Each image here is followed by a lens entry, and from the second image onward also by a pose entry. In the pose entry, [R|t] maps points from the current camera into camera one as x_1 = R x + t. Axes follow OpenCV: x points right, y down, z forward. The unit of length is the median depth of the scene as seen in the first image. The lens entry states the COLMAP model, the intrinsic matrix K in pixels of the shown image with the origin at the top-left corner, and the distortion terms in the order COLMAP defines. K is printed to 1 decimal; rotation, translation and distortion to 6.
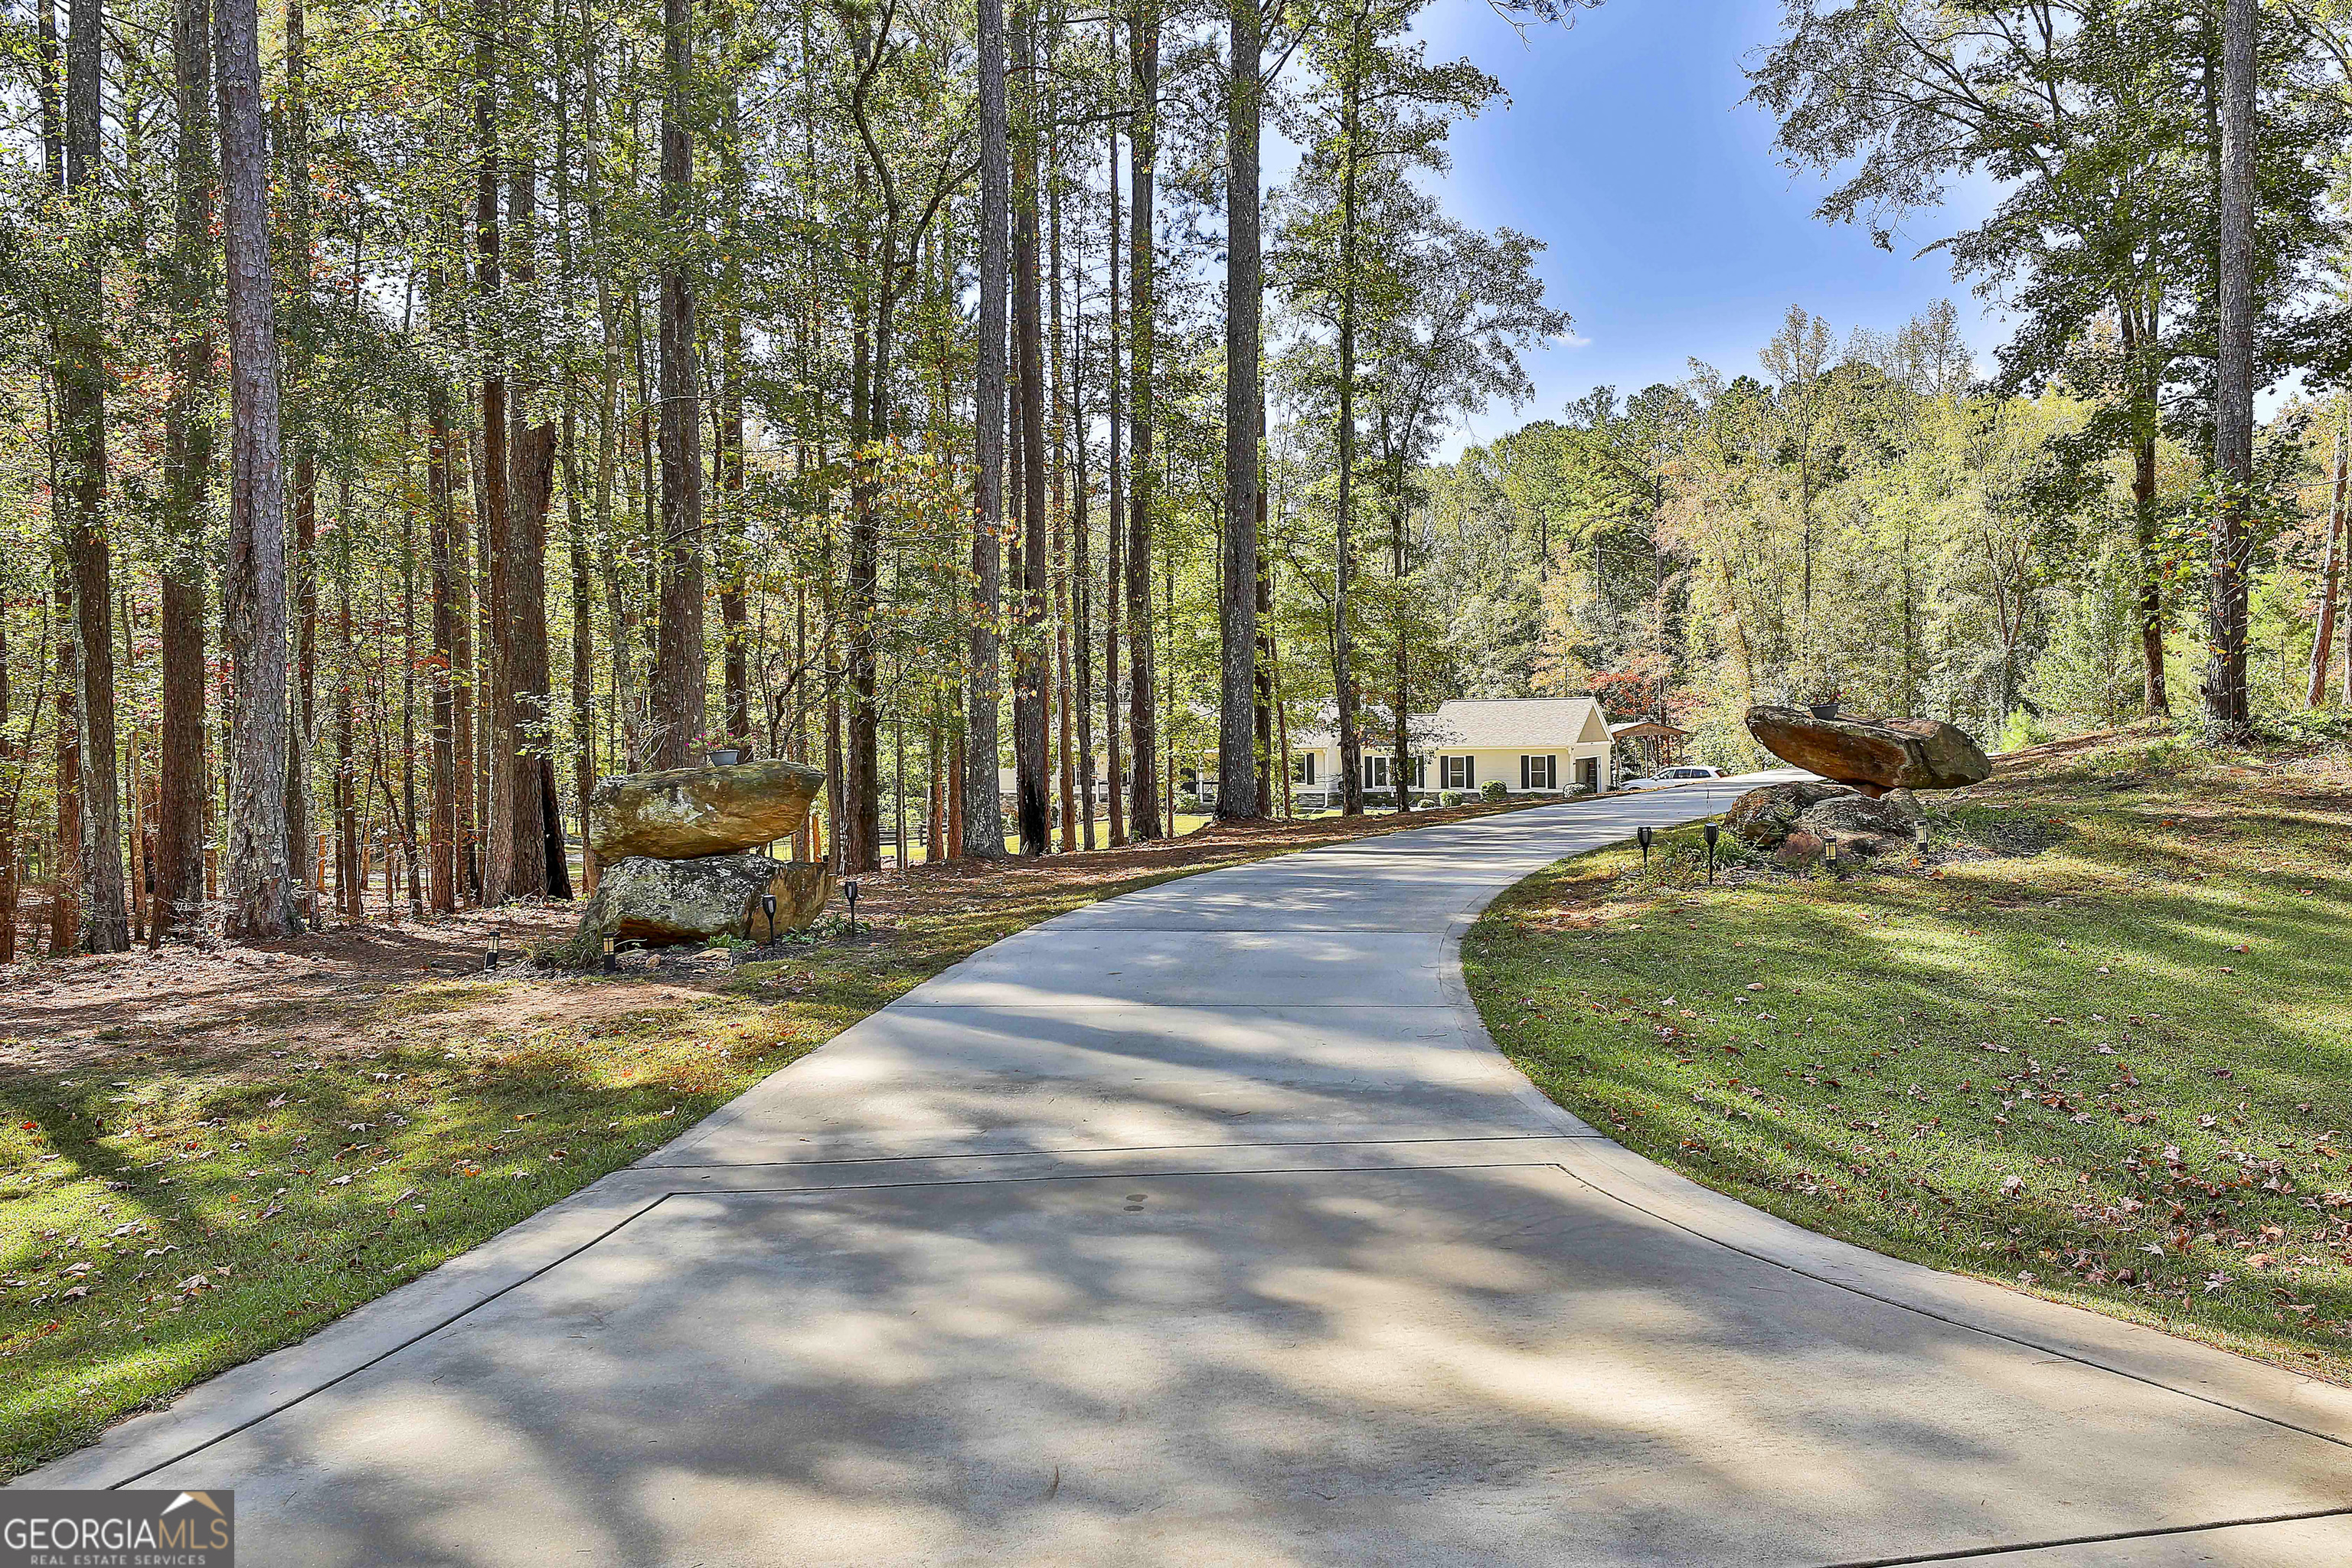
lens RADIAL K [[1710.8, 0, 1182.6], [0, 1710.8, 780.5], [0, 0, 1]] dist [0.002512, -0.001054]
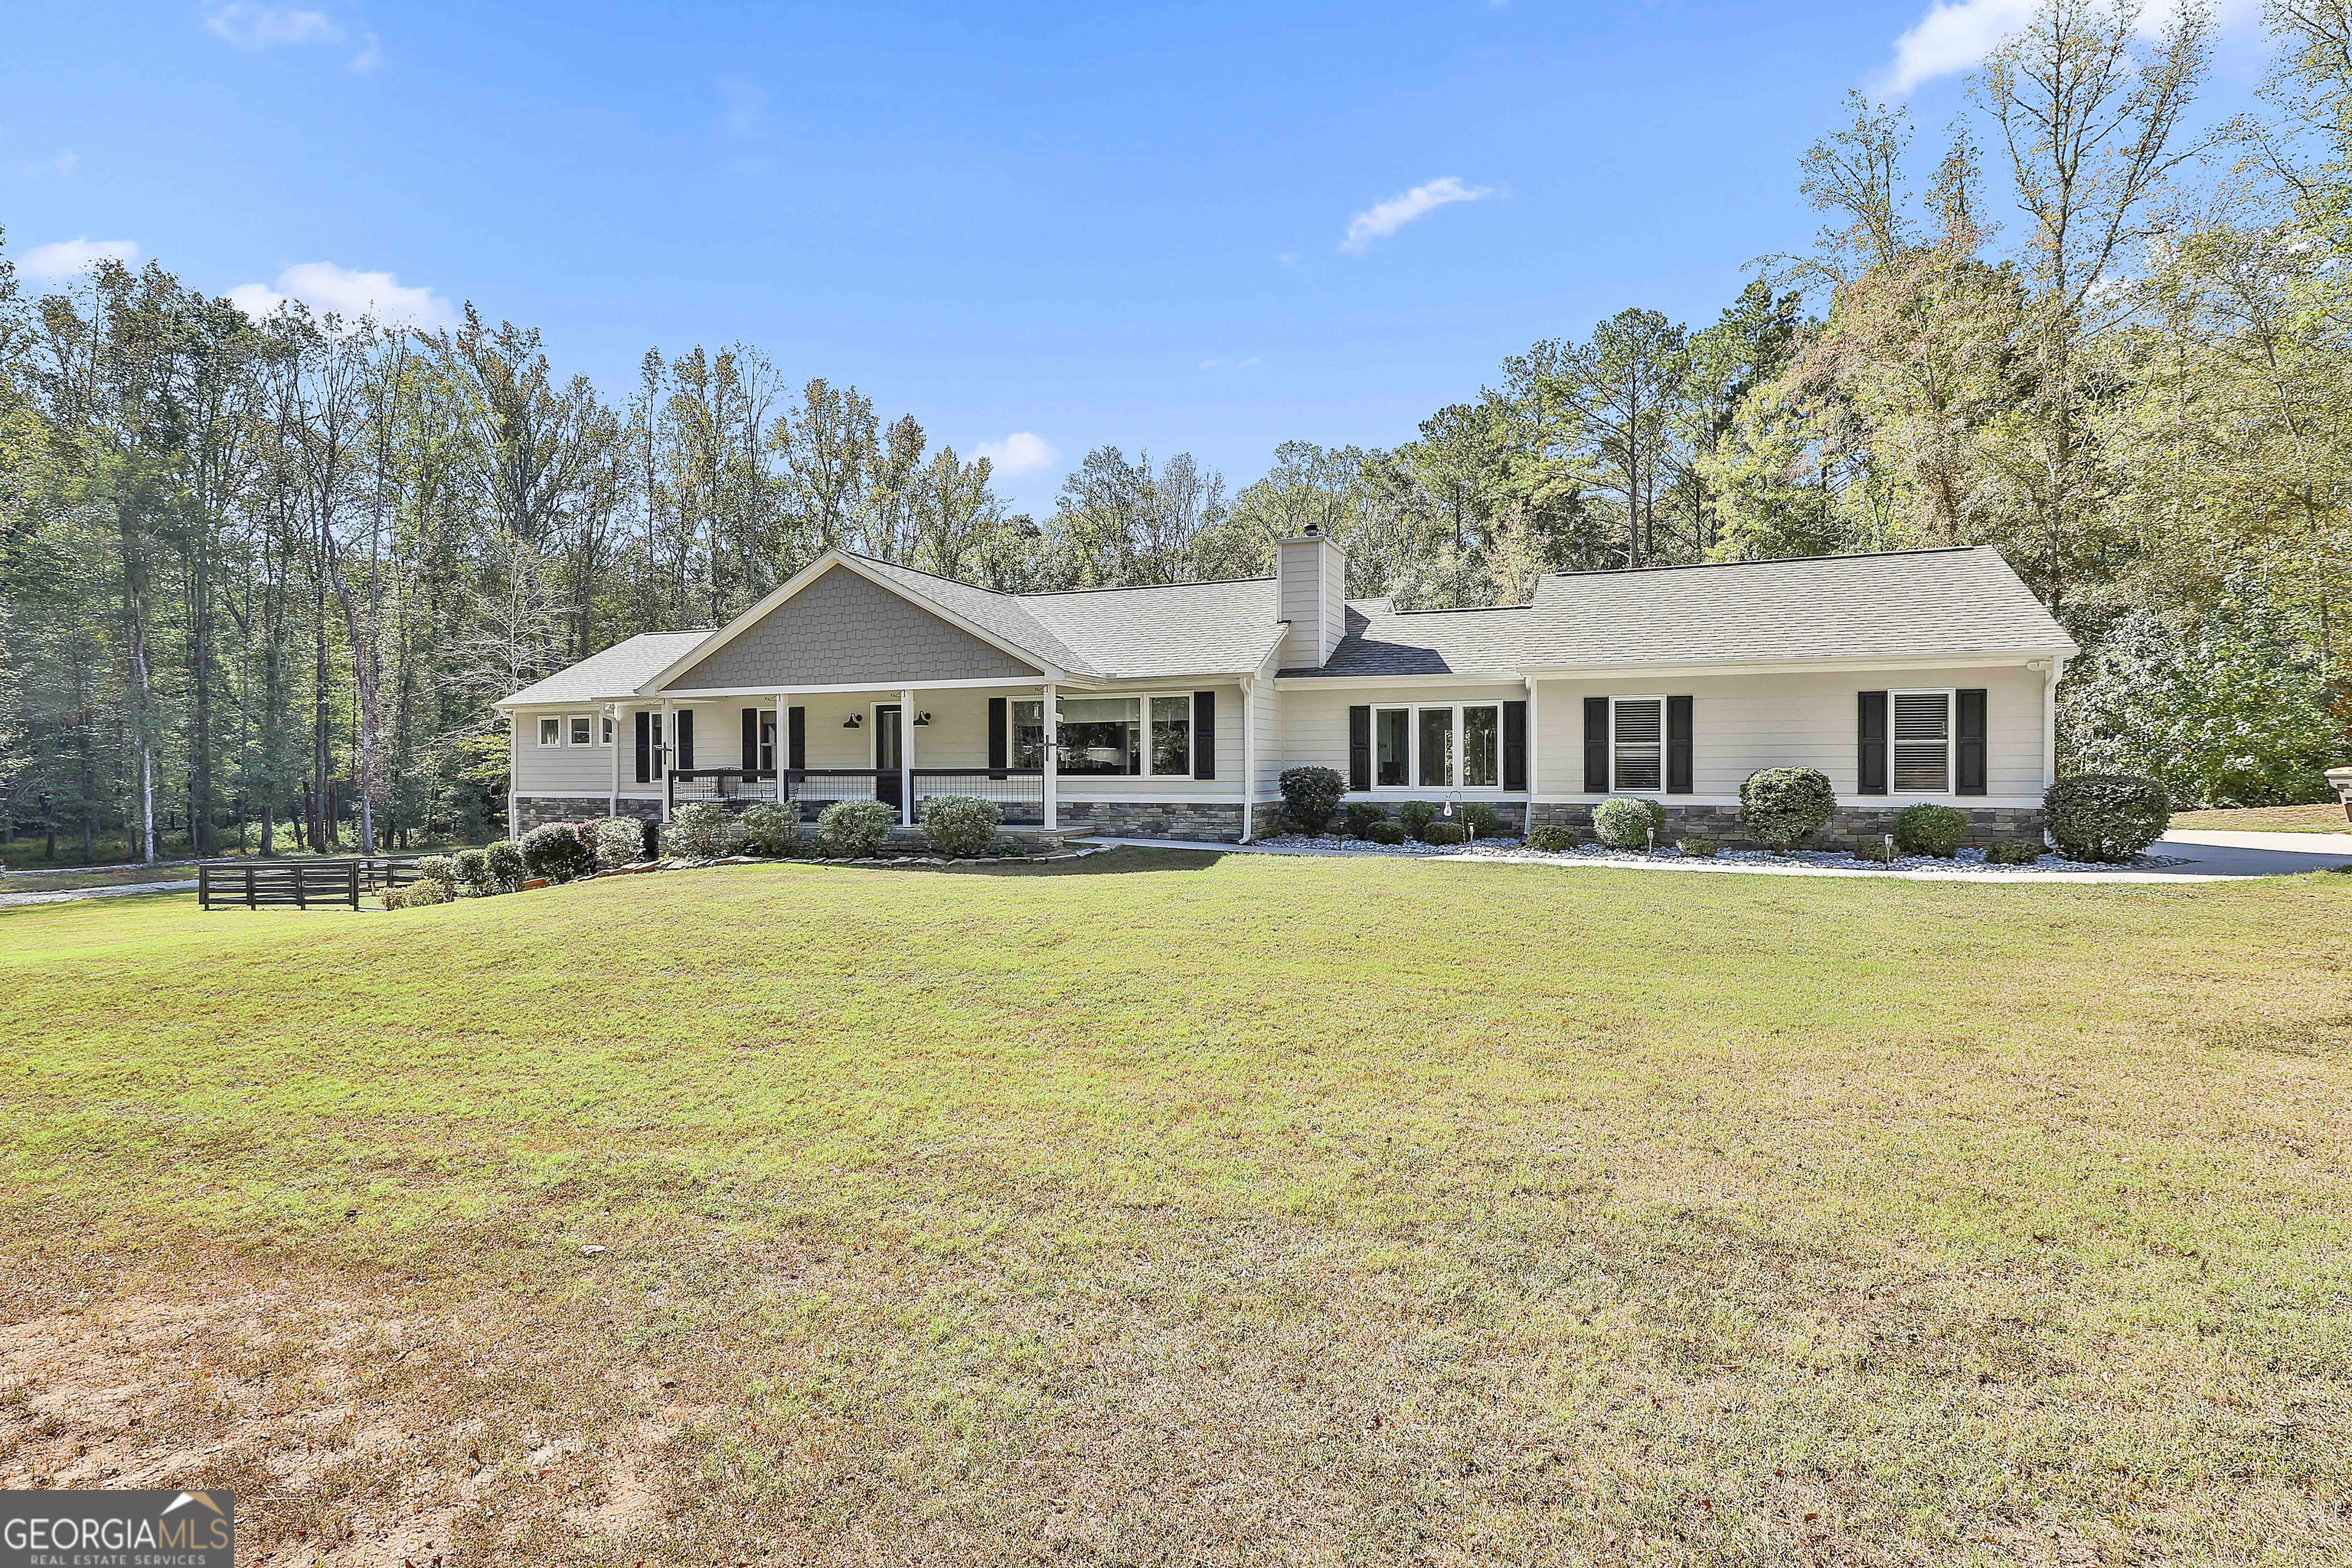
lens RADIAL K [[1144.1, 0, 1187.3], [0, 1144.1, 782.0], [0, 0, 1]] dist [-0.000758, 0.001921]
pose [[0.998023, 0.011567, 0.061777, 0.124487], [-0.010529, 0.999798, -0.017100, 0.015747], [-0.061963, 0.016416, 0.997943, 1.672463]]
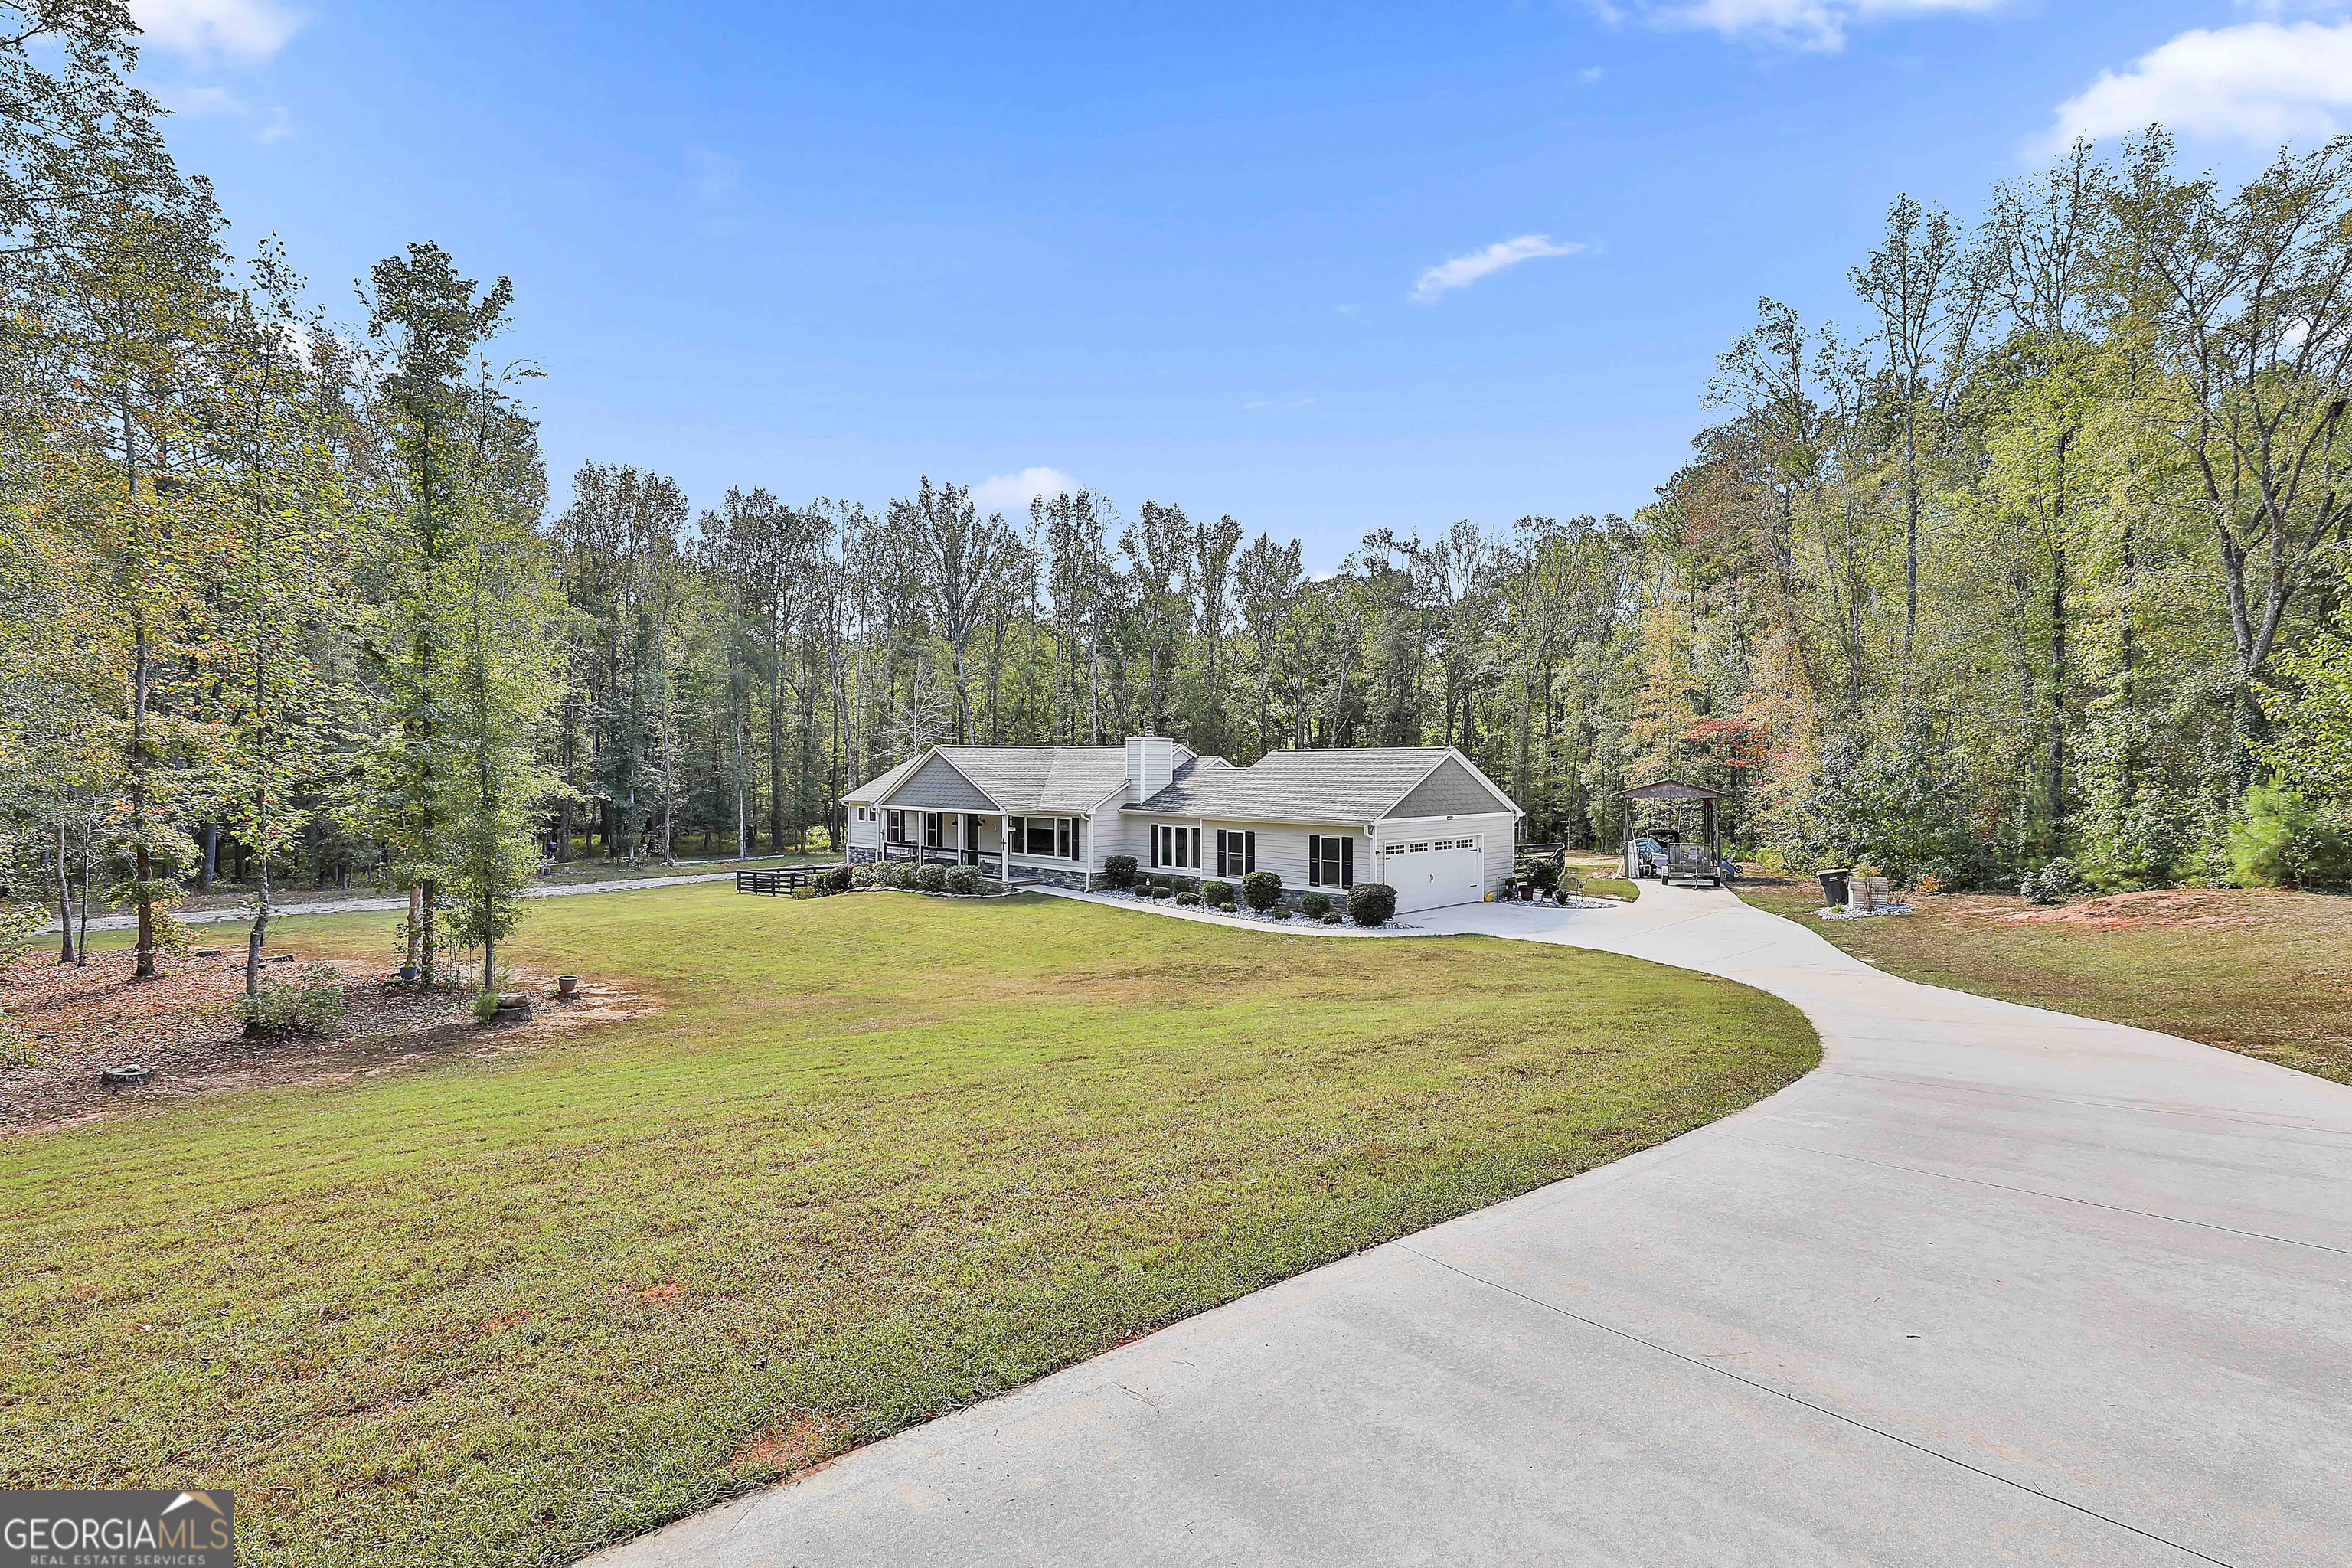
lens RADIAL K [[1144.1, 0, 1169.9], [0, 1144.1, 774.8], [0, 0, 1]] dist [-0.000758, 0.001921]
pose [[0.938889, 0.018821, -0.343705, 0.628469], [-0.025576, 0.999558, -0.015130, -0.061988], [0.343269, 0.022996, 0.938956, 1.192859]]
